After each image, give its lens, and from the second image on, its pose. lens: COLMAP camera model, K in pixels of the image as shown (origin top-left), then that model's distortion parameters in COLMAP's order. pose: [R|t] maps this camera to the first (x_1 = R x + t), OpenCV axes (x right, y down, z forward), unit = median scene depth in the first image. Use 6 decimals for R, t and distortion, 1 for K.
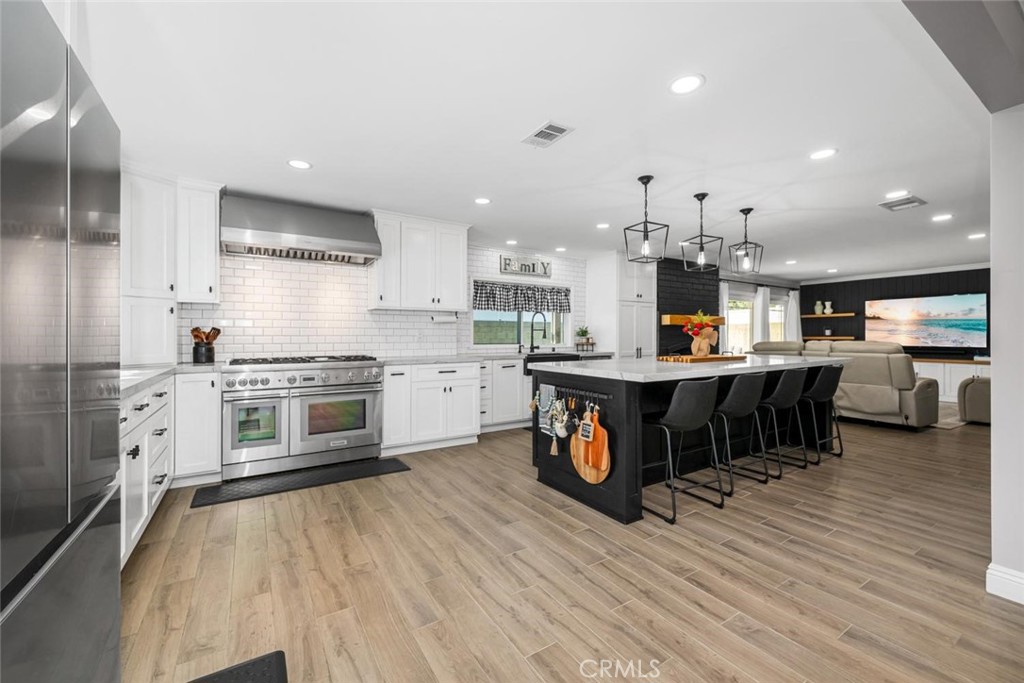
lens RADIAL K [[412.9, 0, 510.0], [0, 412.9, 336.0], [0, 0, 1]] dist [0.001569, 0.000169]
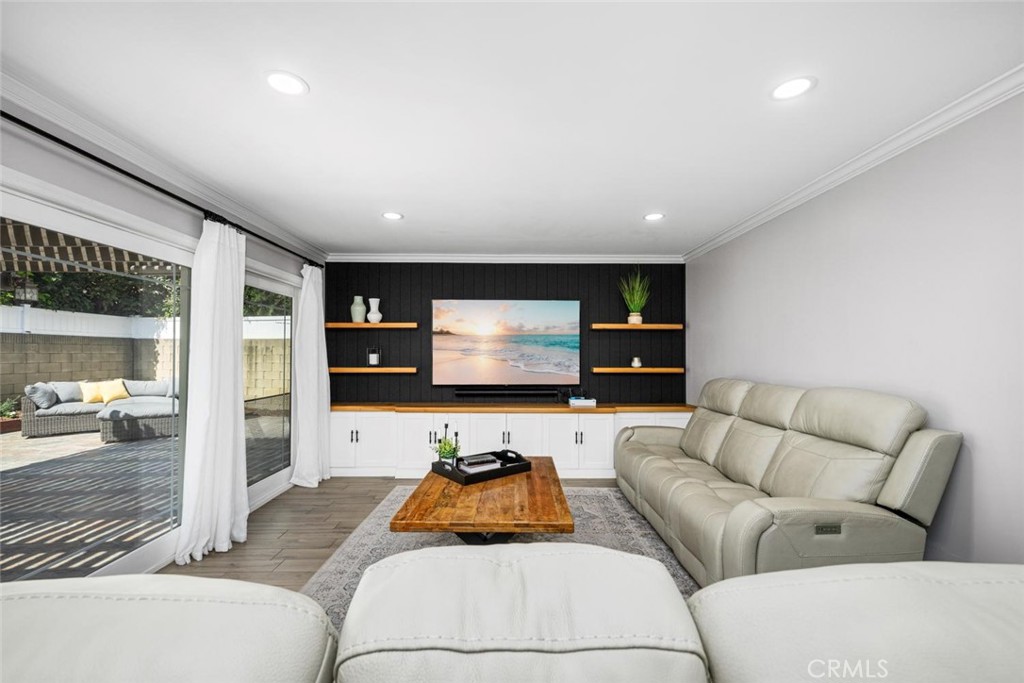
lens RADIAL K [[420.4, 0, 512.4], [0, 420.4, 351.9], [0, 0, 1]] dist [-0.000495, -0.000158]
pose [[0.521768, 0.005602, 0.853069, 0.637683], [-0.004491, 0.999983, -0.003820, -0.024427], [-0.853075, -0.001838, 0.521784, 0.893629]]
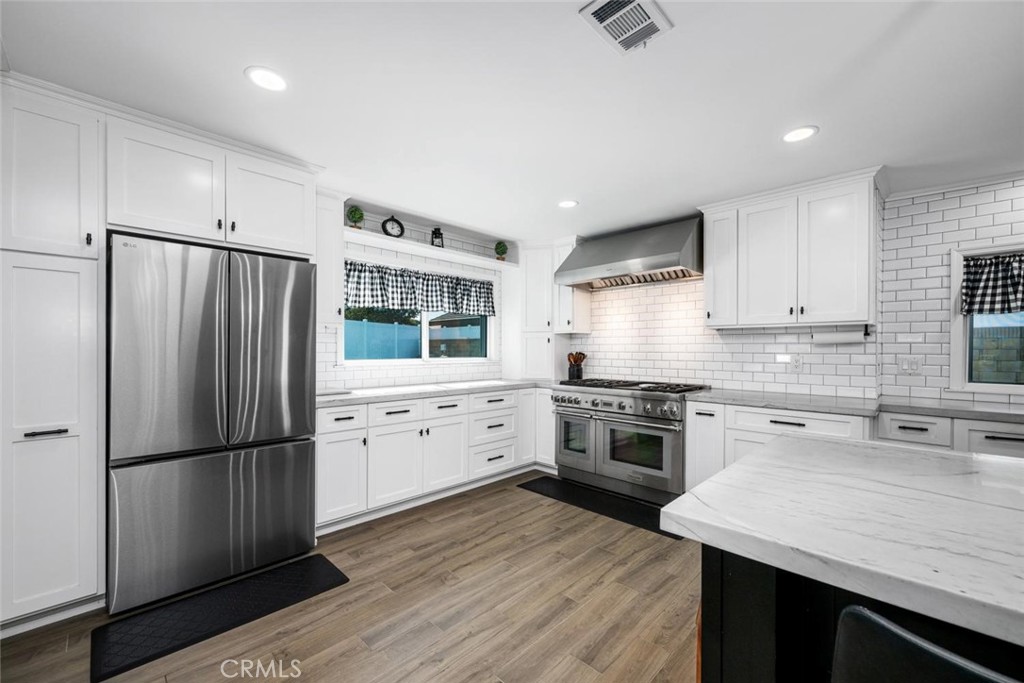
lens RADIAL K [[409.8, 0, 509.9], [0, 409.8, 351.2], [0, 0, 1]] dist [0.000442, 0.000027]
pose [[0.228073, 0.007814, -0.973613, 0.259857], [-0.001904, 0.999969, 0.007580, -0.020246], [0.973642, 0.000125, 0.228081, 0.315764]]
